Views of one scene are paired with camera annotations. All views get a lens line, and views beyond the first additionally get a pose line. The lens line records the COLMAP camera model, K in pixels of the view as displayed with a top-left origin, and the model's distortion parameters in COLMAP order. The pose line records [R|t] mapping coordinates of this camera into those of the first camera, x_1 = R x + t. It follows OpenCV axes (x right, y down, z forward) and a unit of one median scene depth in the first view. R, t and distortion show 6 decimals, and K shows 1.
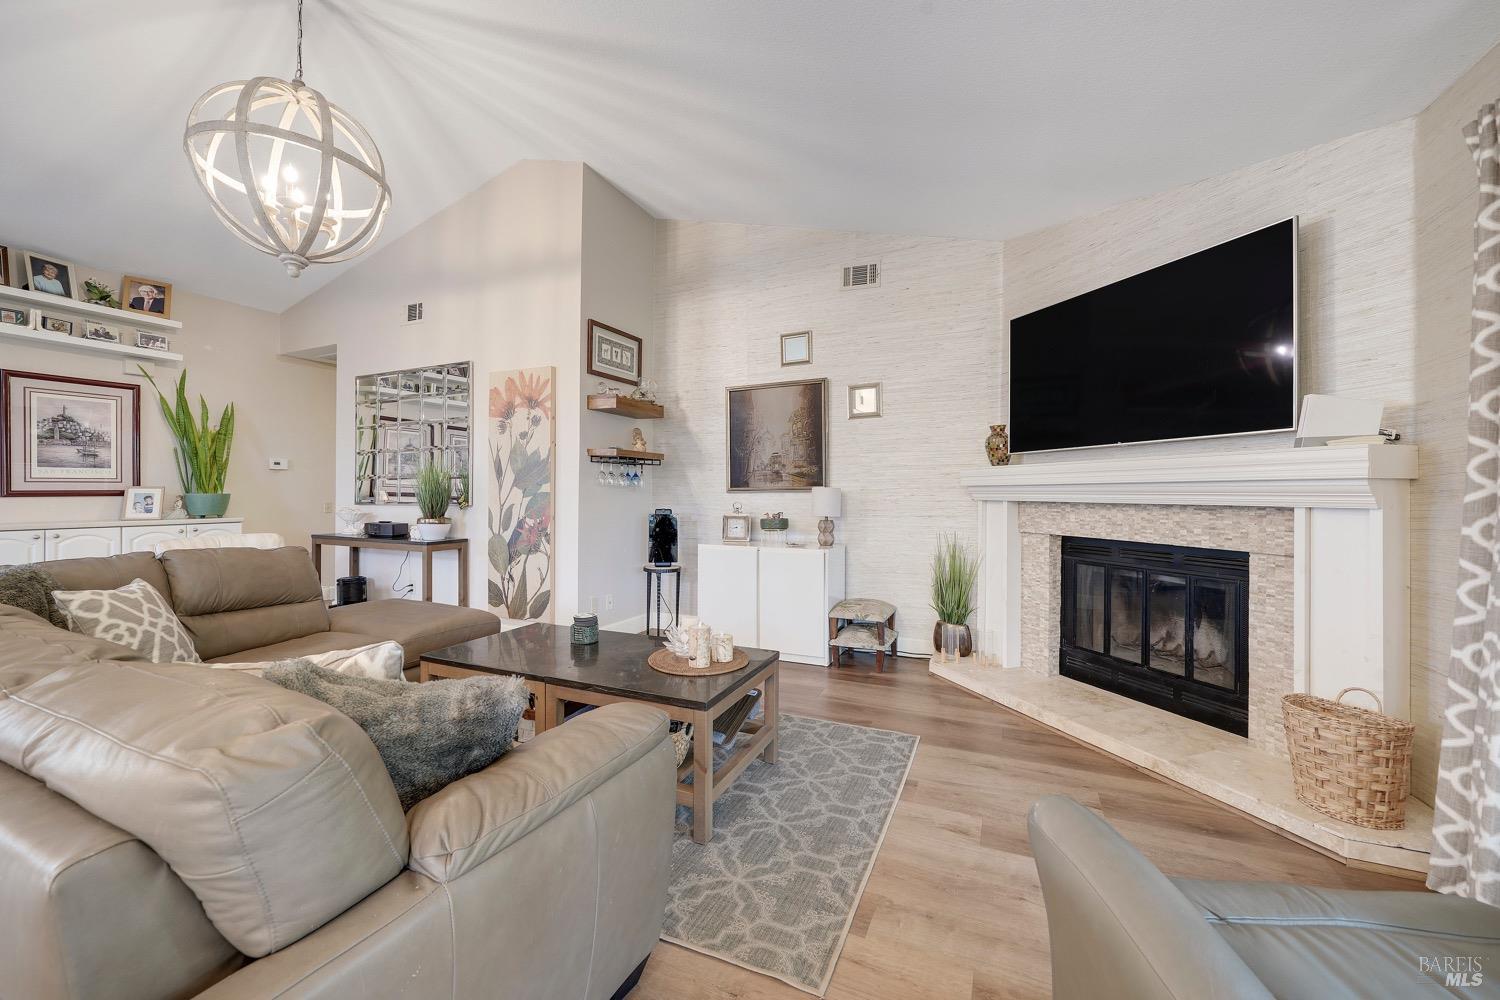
lens RADIAL K [[592.3, 0, 743.9], [0, 592.3, 491.5], [0, 0, 1]] dist [-0.001163, 0.000321]
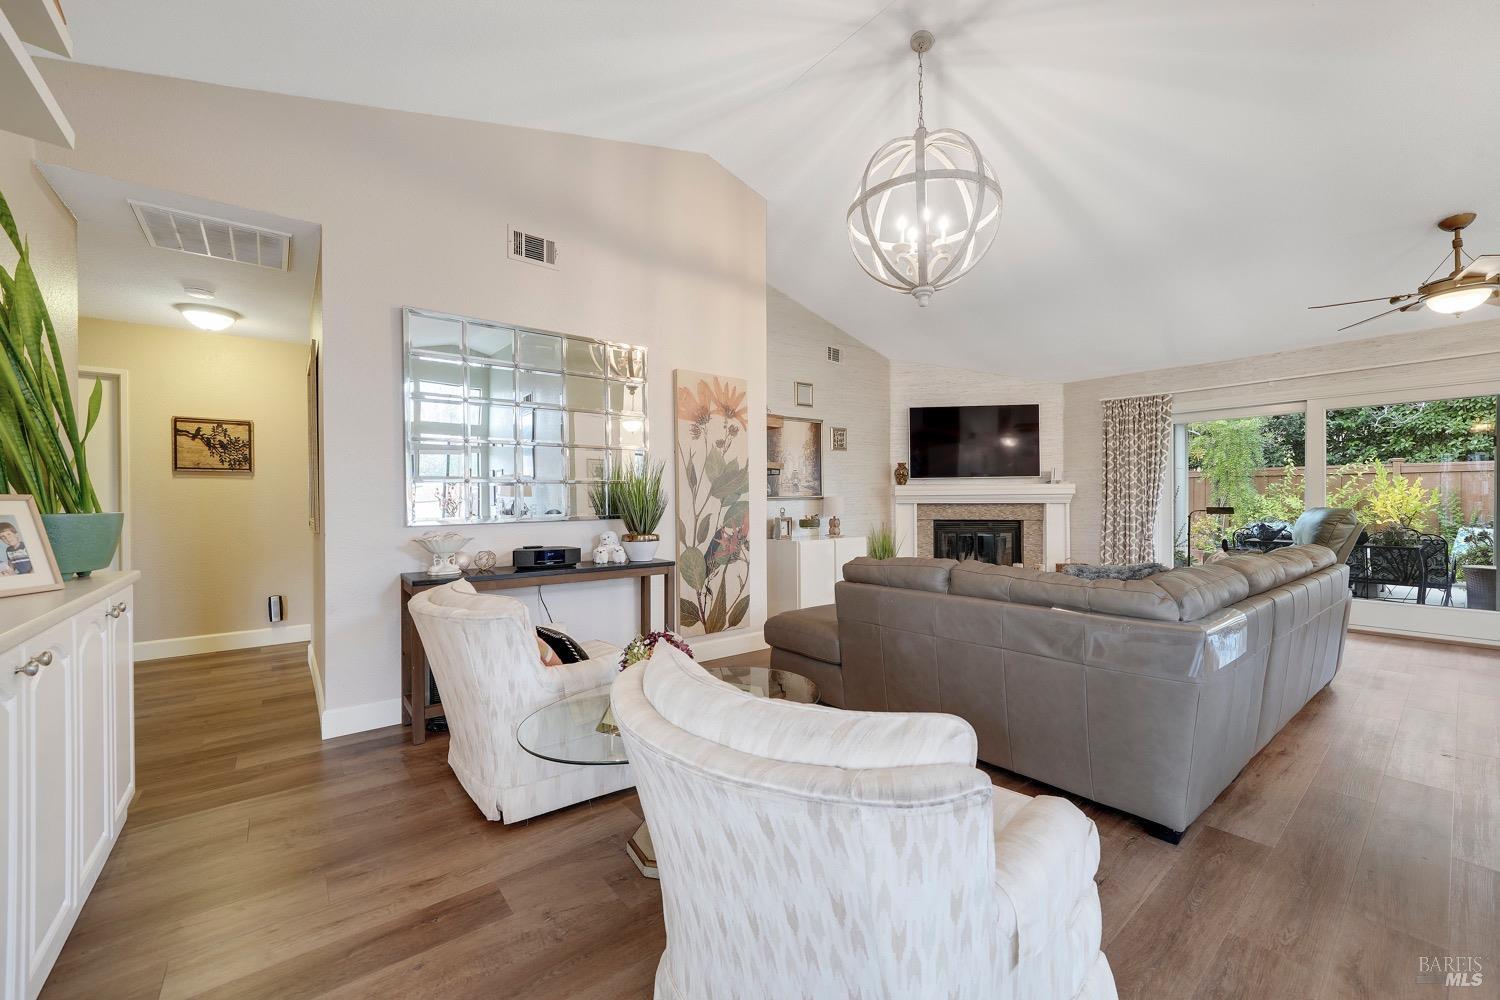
lens RADIAL K [[592.3, 0, 755.7], [0, 592.3, 500.6], [0, 0, 1]] dist [-0.001163, 0.000321]
pose [[0.435620, -0.008379, 0.900092, -1.229315], [0.004259, 0.999965, 0.007248, -0.007141], [-0.900121, 0.000676, 0.435640, 0.519229]]
